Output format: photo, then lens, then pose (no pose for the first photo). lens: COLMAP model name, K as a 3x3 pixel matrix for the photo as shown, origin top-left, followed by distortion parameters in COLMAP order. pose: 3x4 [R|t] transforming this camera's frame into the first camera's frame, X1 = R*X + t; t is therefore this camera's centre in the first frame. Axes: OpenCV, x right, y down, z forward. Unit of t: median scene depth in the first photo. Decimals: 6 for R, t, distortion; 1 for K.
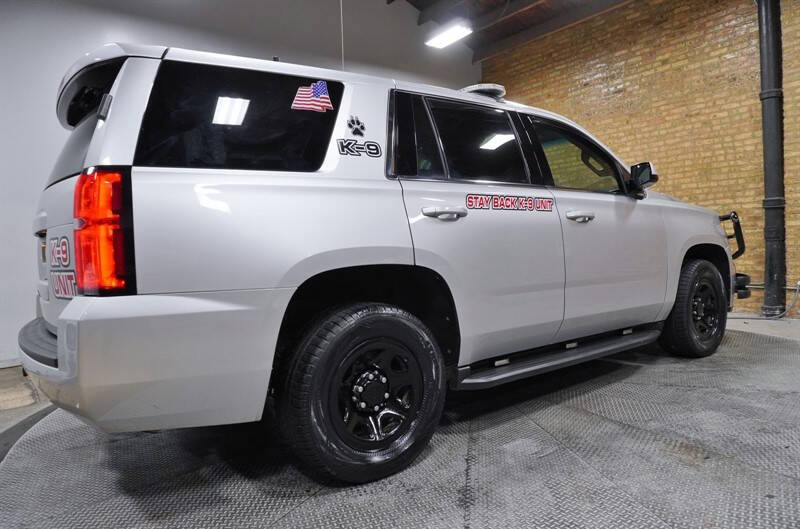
lens RADIAL K [[536.6, 0, 406.1], [0, 536.6, 262.4], [0, 0, 1]] dist [-0.037923, 0.032500]
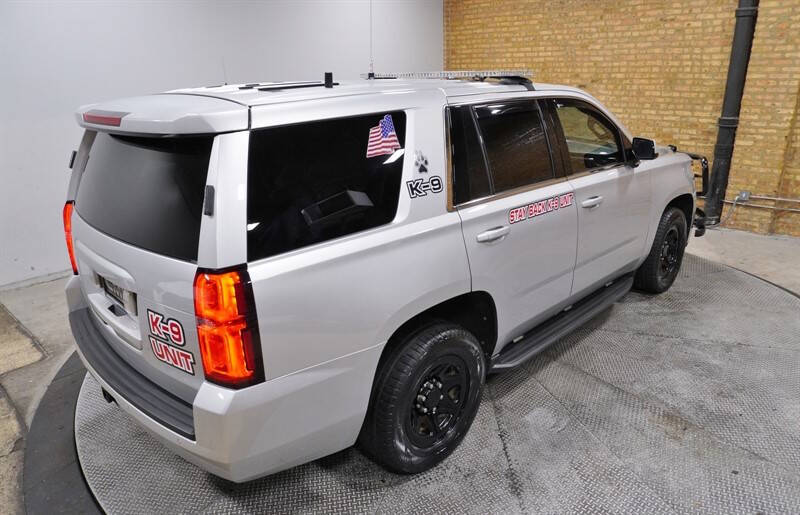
lens RADIAL K [[542.3, 0, 402.3], [0, 542.3, 252.5], [0, 0, 1]] dist [-0.039917, 0.032409]
pose [[0.990248, -0.018887, 0.138032, -0.105639], [-0.021797, 0.957562, 0.287401, -0.148462], [-0.137602, -0.287606, 0.947812, -0.007735]]
